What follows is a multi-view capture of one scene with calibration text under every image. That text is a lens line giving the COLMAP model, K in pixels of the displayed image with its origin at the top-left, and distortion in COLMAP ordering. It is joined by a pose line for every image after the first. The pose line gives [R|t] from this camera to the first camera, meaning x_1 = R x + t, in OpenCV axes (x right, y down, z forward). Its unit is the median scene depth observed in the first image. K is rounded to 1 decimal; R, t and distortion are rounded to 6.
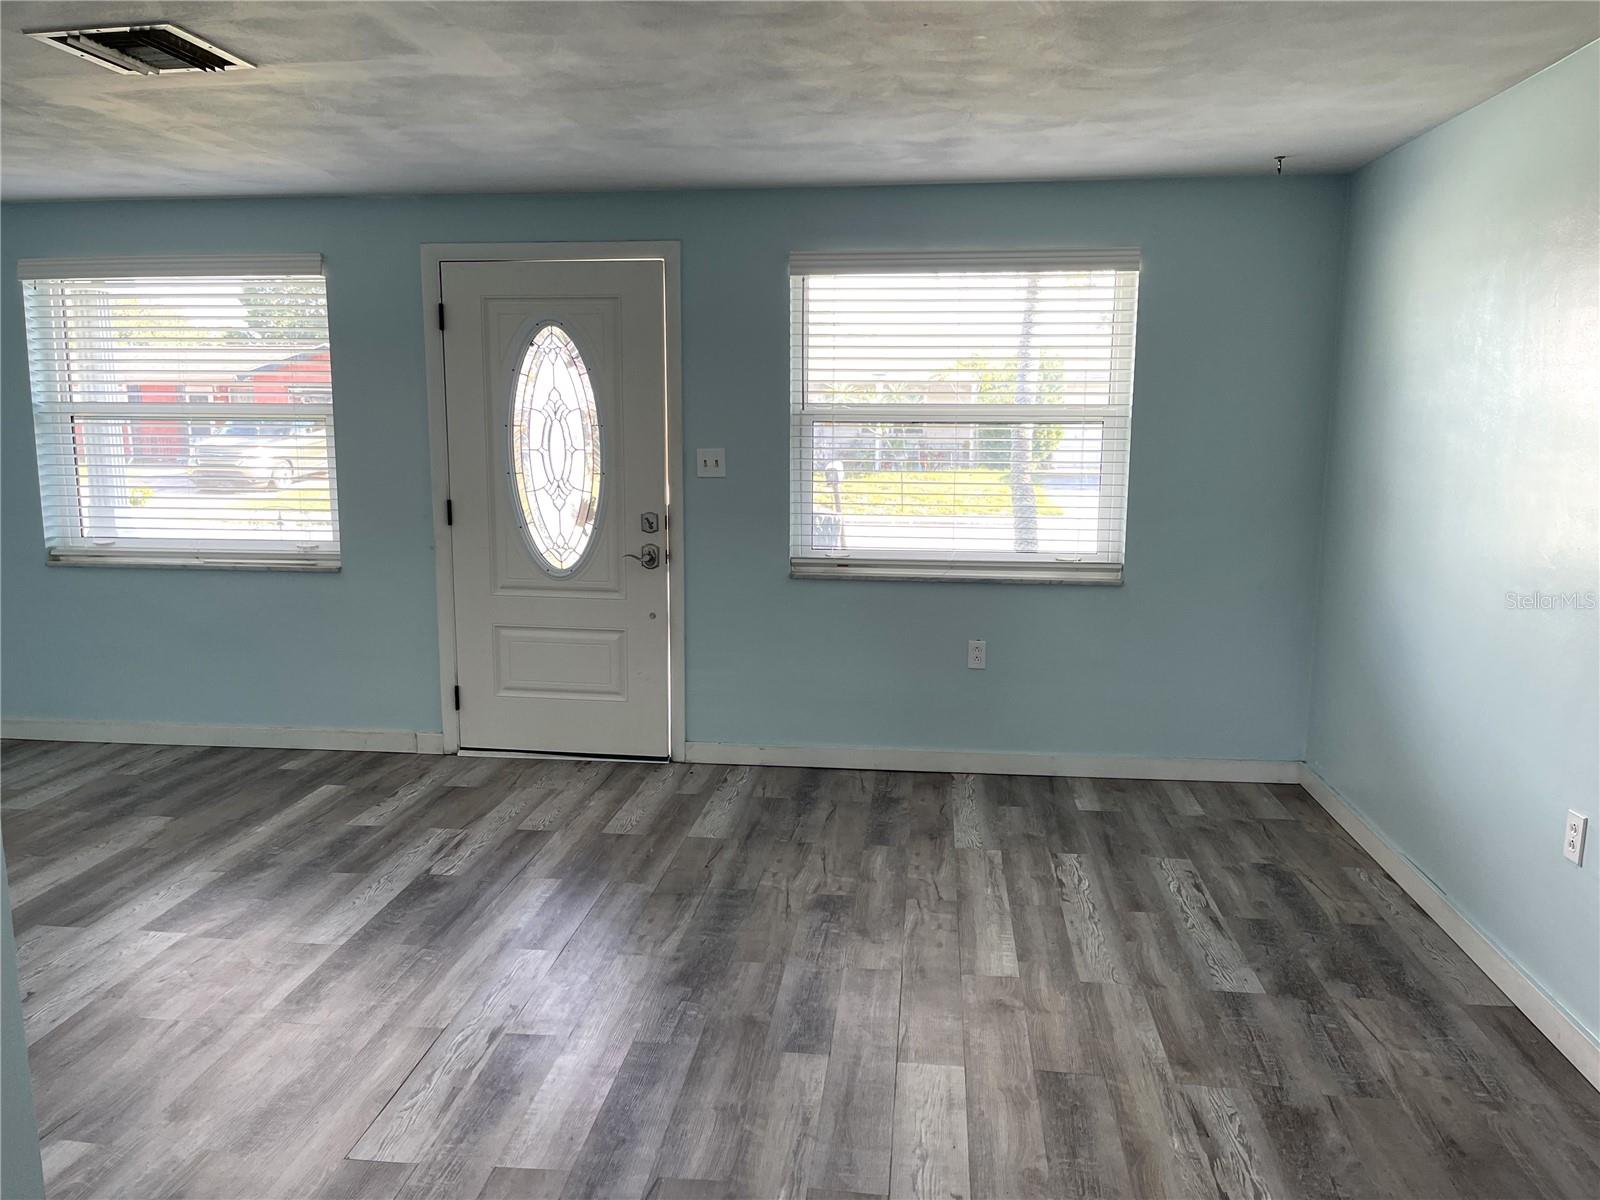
lens RADIAL K [[1175.3, 0, 800.0], [0, 1175.3, 600.0], [0, 0, 1]] dist [0.057765, -0.003529]
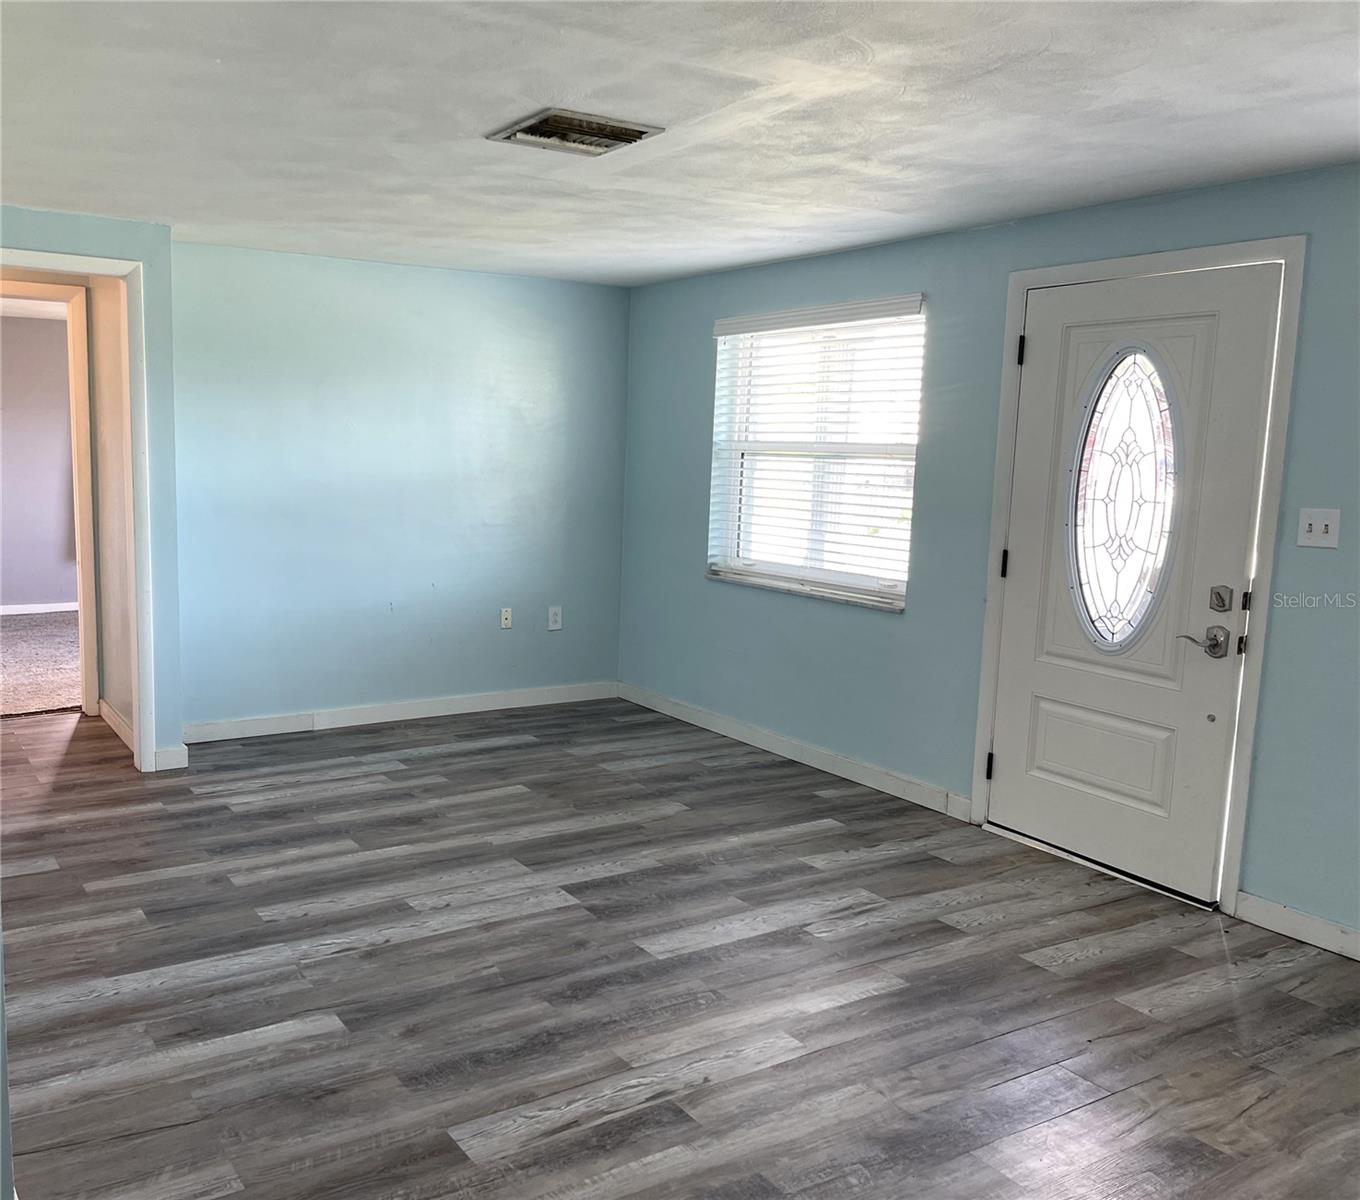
lens RADIAL K [[1229.3, 0, 677.5], [0, 1229.3, 619.0], [0, 0, 1]] dist [0.095299, -0.136577]
pose [[0.625945, 0.126433, -0.769550, 0.292747], [-0.146035, 0.988319, 0.043593, -0.037246], [0.766072, 0.085094, 0.637096, 0.207837]]
